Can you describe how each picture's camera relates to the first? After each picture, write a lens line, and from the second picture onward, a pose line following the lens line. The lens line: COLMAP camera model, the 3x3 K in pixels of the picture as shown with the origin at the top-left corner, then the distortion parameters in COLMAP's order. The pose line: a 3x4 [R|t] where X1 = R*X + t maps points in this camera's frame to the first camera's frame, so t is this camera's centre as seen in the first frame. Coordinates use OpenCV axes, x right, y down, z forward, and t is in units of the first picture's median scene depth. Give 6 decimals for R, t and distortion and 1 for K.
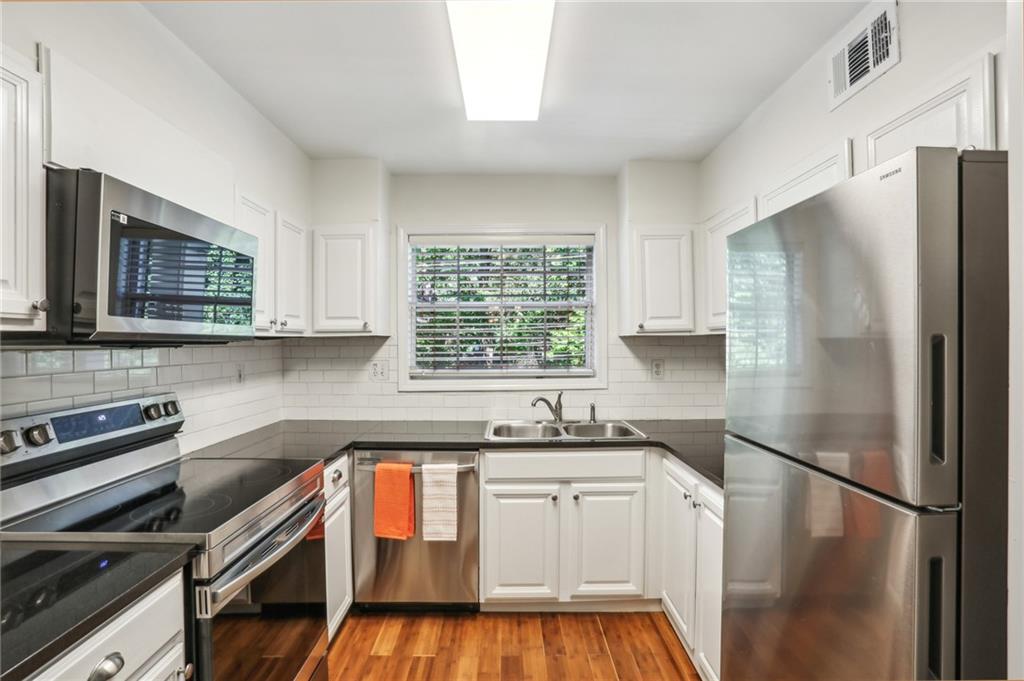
lens RADIAL K [[516.0, 0, 500.9], [0, 516.0, 338.3], [0, 0, 1]] dist [-0.043693, 0.013498]
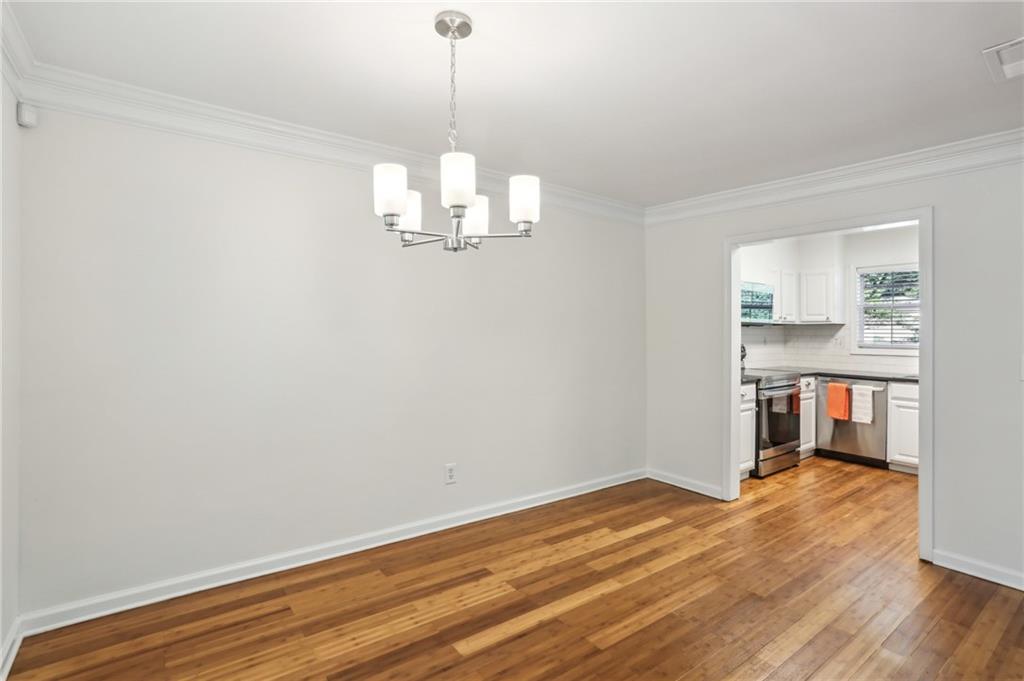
lens RADIAL K [[516.0, 0, 515.8], [0, 516.0, 332.8], [0, 0, 1]] dist [-0.043693, 0.013498]
pose [[0.626725, 0.006098, -0.779217, 0.588001], [-0.004094, 0.999981, 0.004533, 0.030918], [0.779230, 0.000349, 0.626738, -1.343420]]
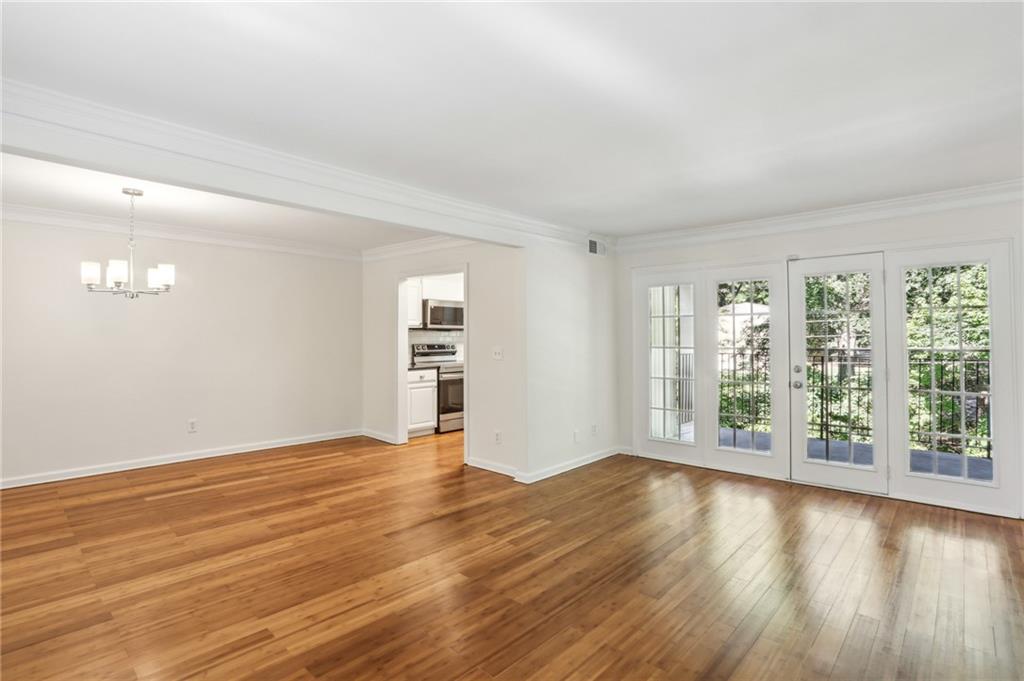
lens RADIAL K [[516.0, 0, 513.3], [0, 516.0, 334.6], [0, 0, 1]] dist [-0.043693, 0.013498]
pose [[0.745351, 0.002027, -0.666669, 1.848768], [0.000709, 0.999992, 0.003833, 0.019951], [0.666672, -0.003329, 0.745344, -1.313623]]
